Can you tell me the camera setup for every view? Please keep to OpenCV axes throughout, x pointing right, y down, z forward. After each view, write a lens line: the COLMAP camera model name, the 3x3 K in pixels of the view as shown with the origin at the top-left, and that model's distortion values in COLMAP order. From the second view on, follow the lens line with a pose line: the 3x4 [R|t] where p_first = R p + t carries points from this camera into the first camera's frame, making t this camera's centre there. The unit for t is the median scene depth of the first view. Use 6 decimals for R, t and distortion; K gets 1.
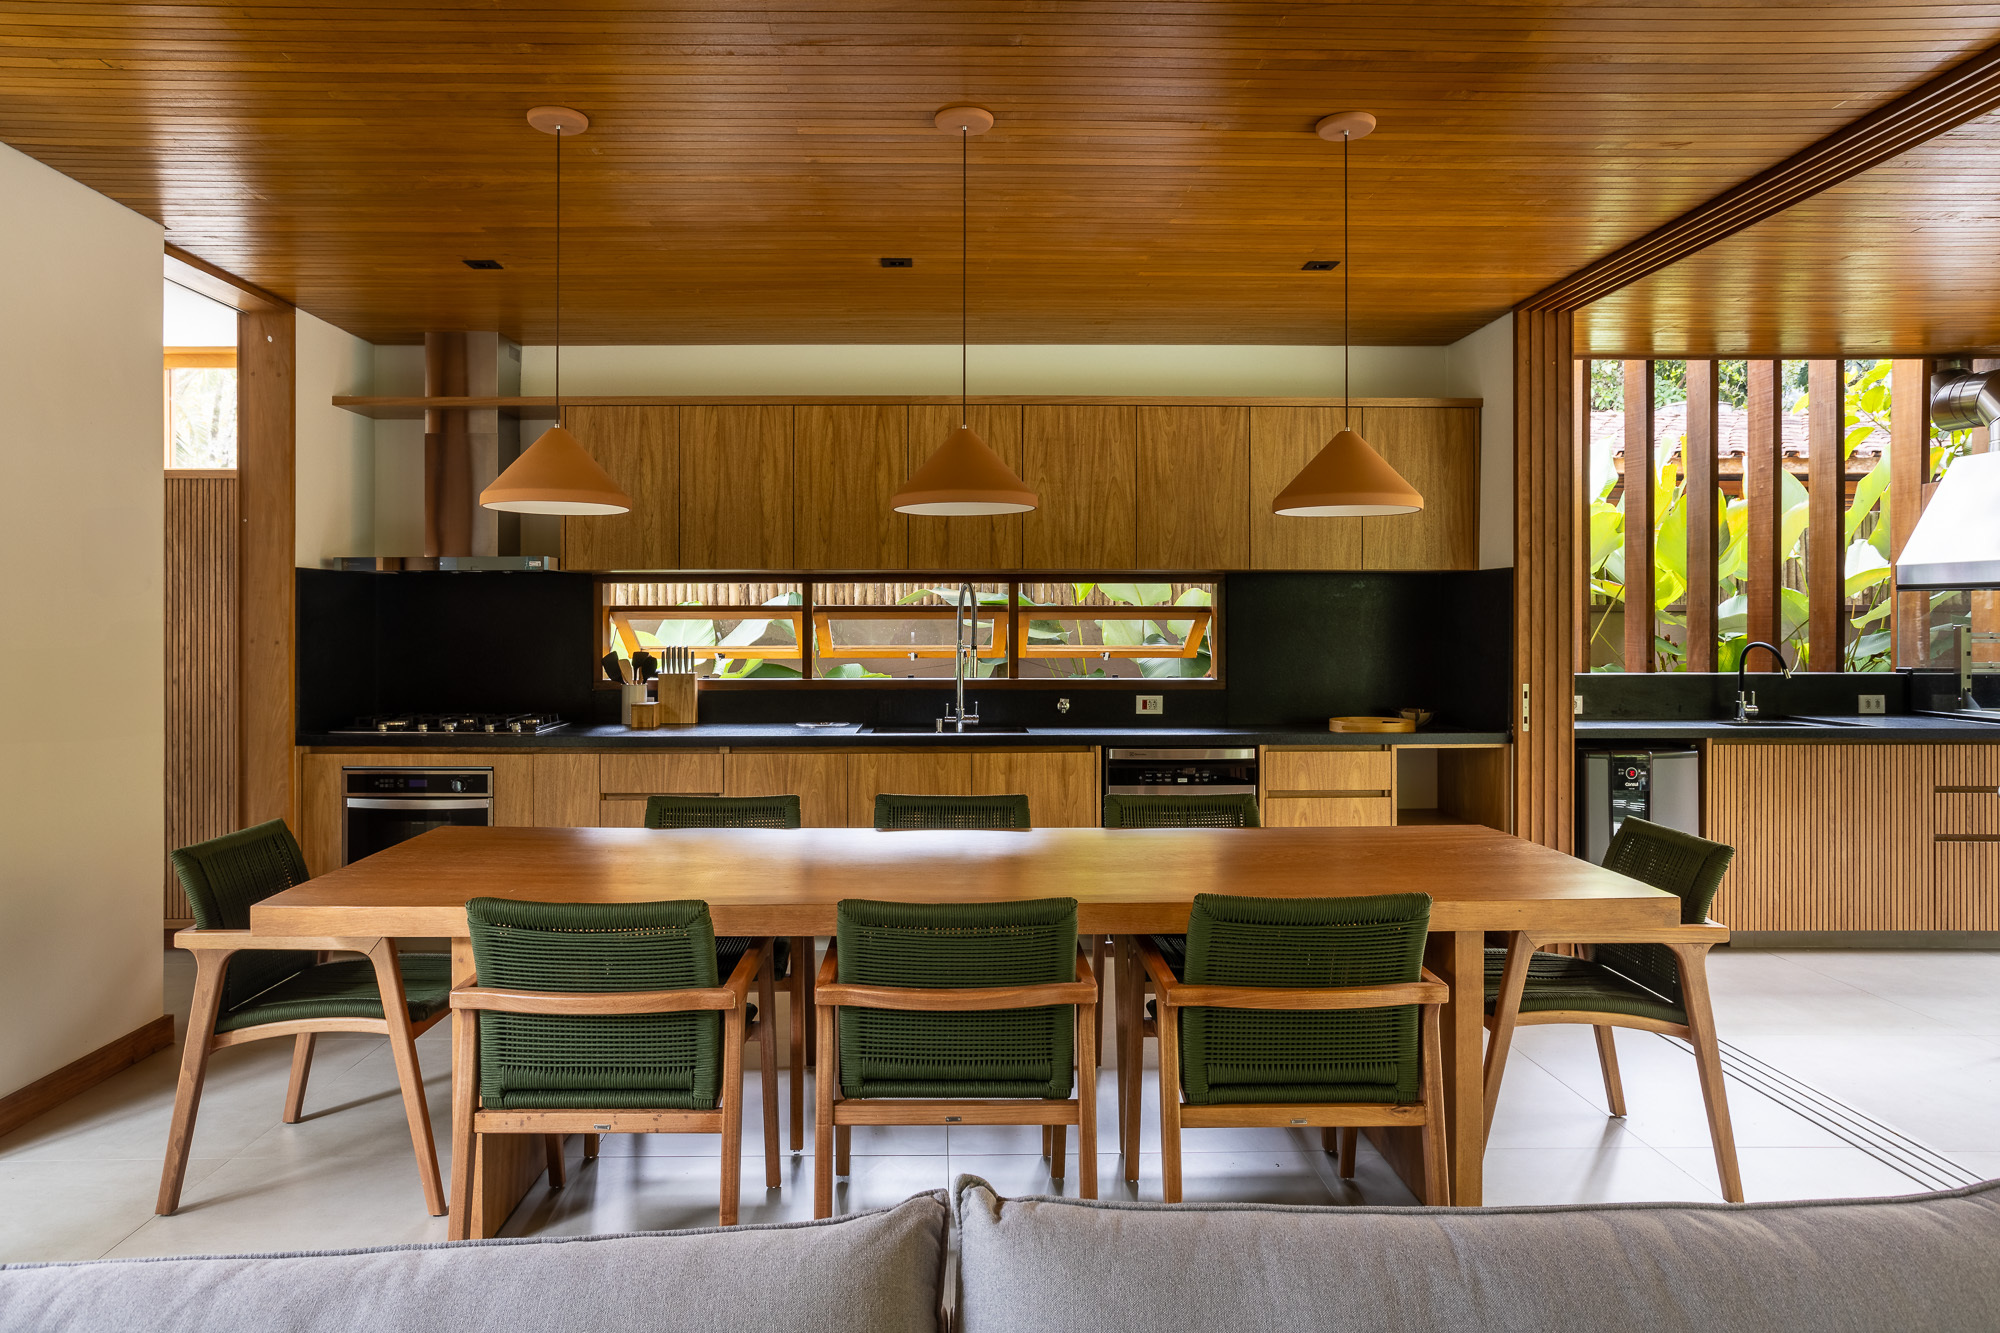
lens RADIAL K [[1312.1, 0, 1016.3], [0, 1312.1, 609.5], [0, 0, 1]] dist [0.005983, 0.005758]
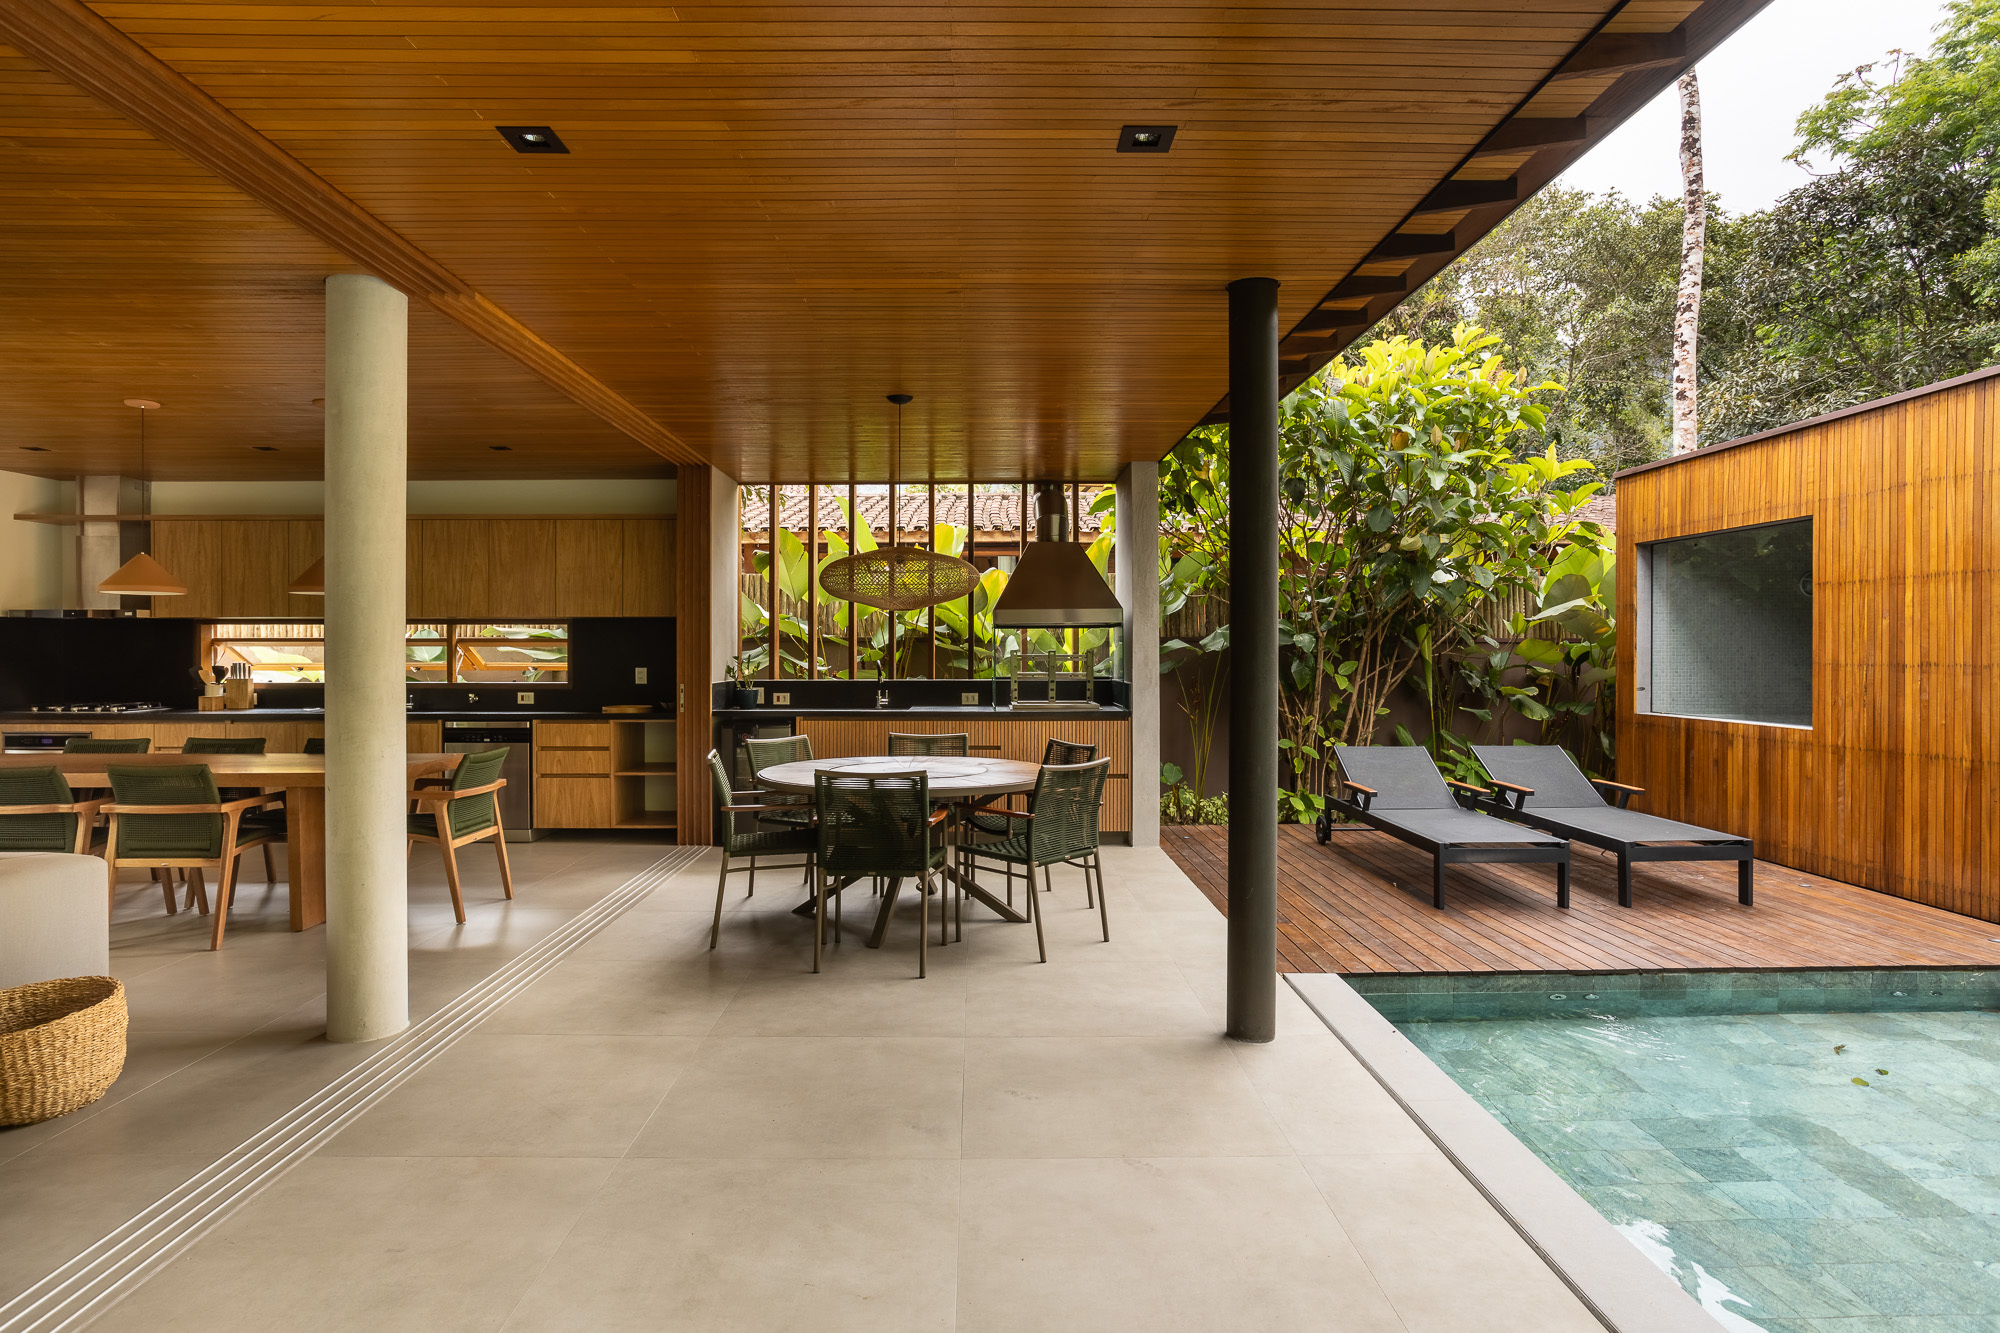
lens RADIAL K [[1114.9, 0, 1008.0], [0, 1114.9, 655.1], [0, 0, 1]] dist [-0.002287, 0.002965]
pose [[0.999622, -0.000209, -0.027475, 0.795584], [0.000722, 0.999826, 0.018650, -0.007698], [0.027467, -0.018663, 0.999448, -0.410086]]
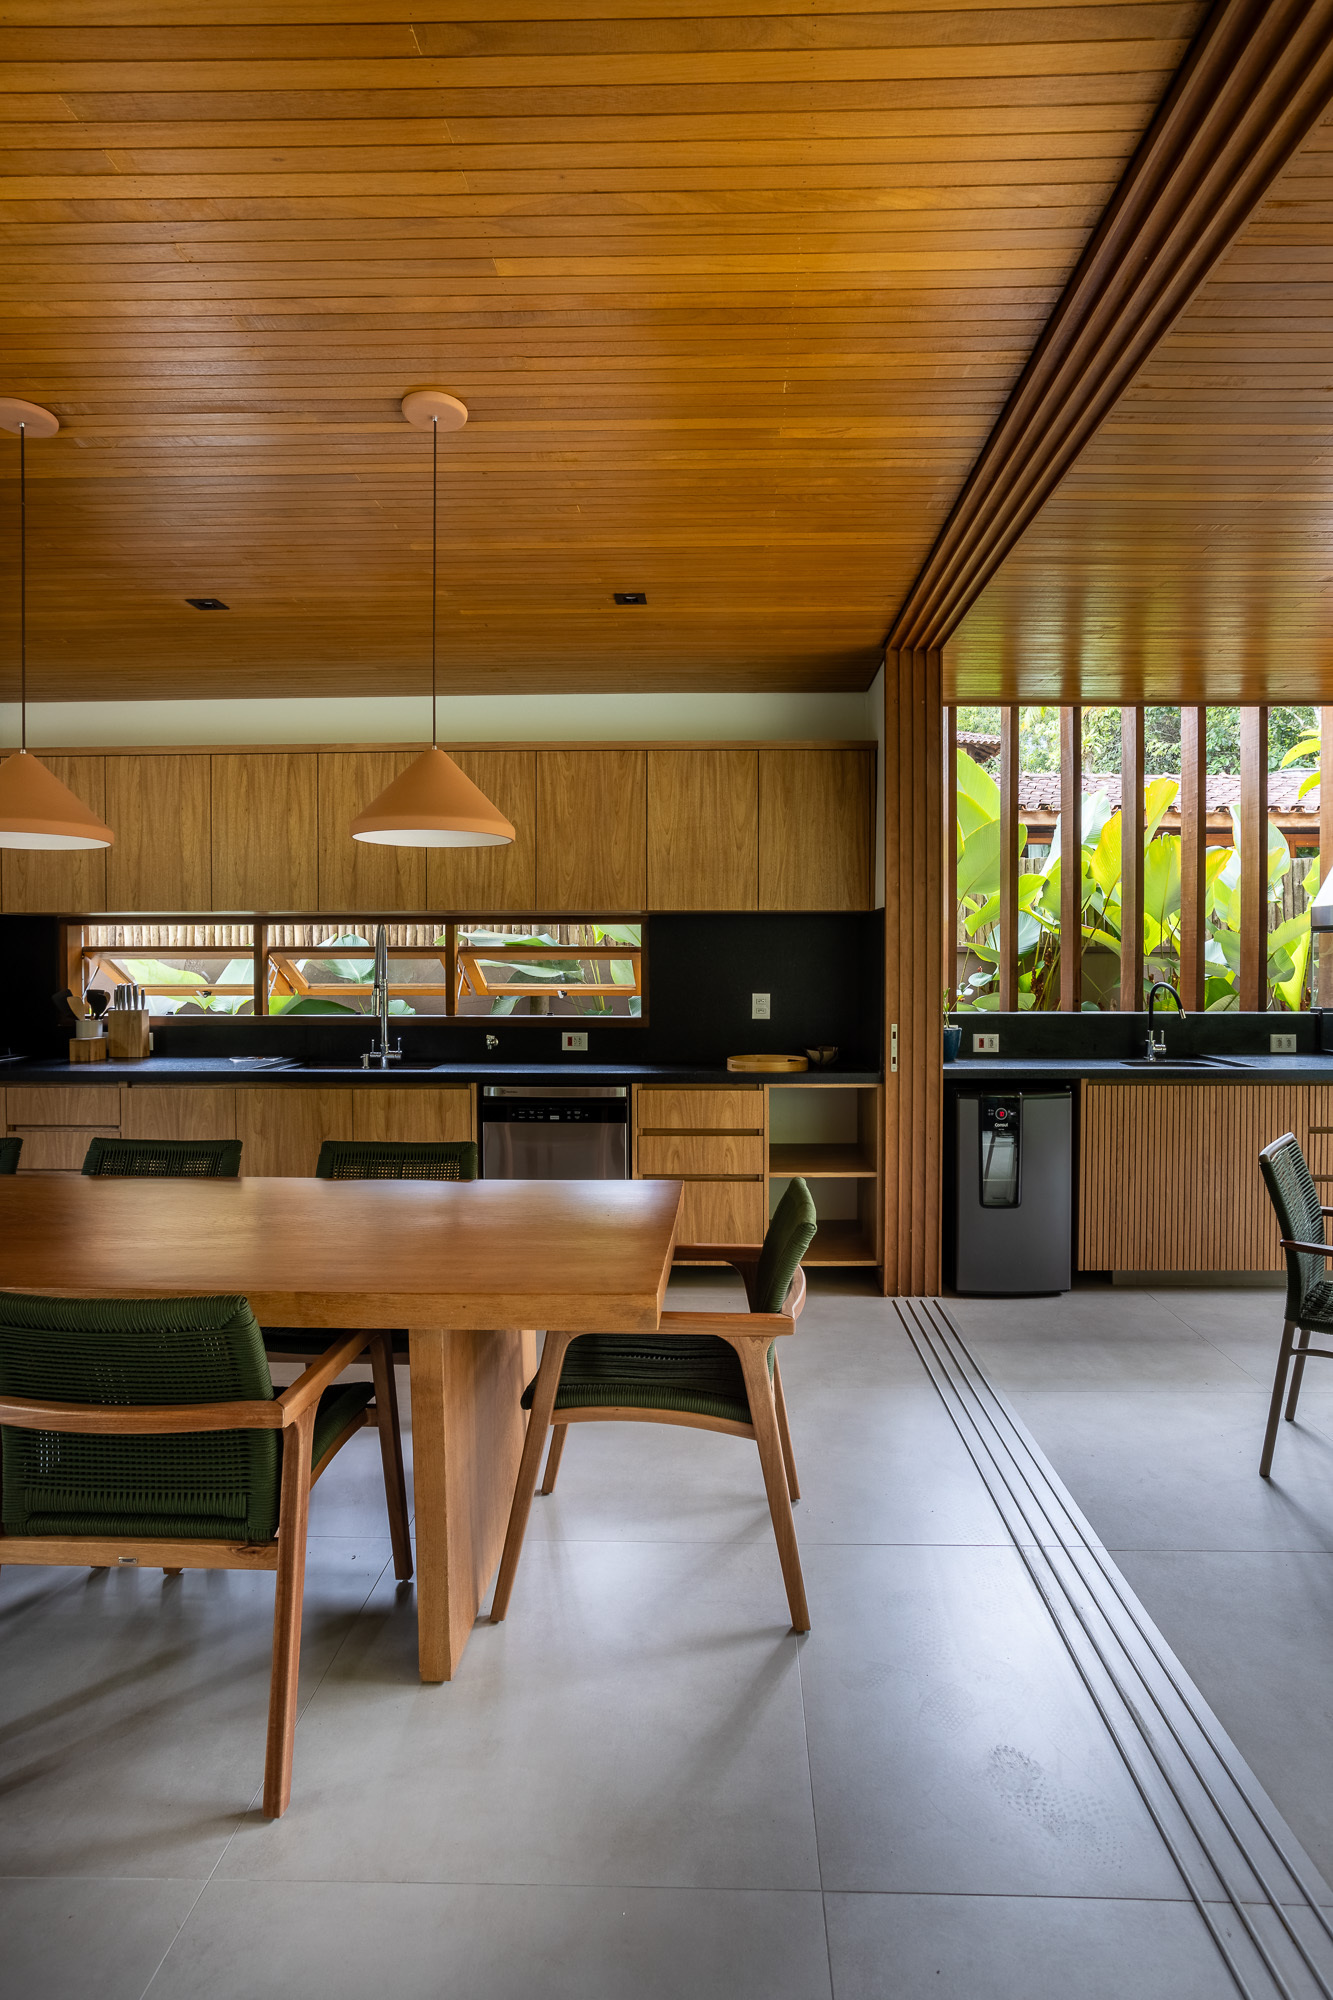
lens RADIAL K [[1114.9, 0, 698.4], [0, 1114.9, 977.0], [0, 0, 1]] dist [-0.002287, 0.002965]
pose [[0.998159, 0.000756, -0.060651, 0.270960], [0.000952, 0.999604, 0.028129, -0.003275], [0.060649, -0.028135, 0.997763, 0.135629]]
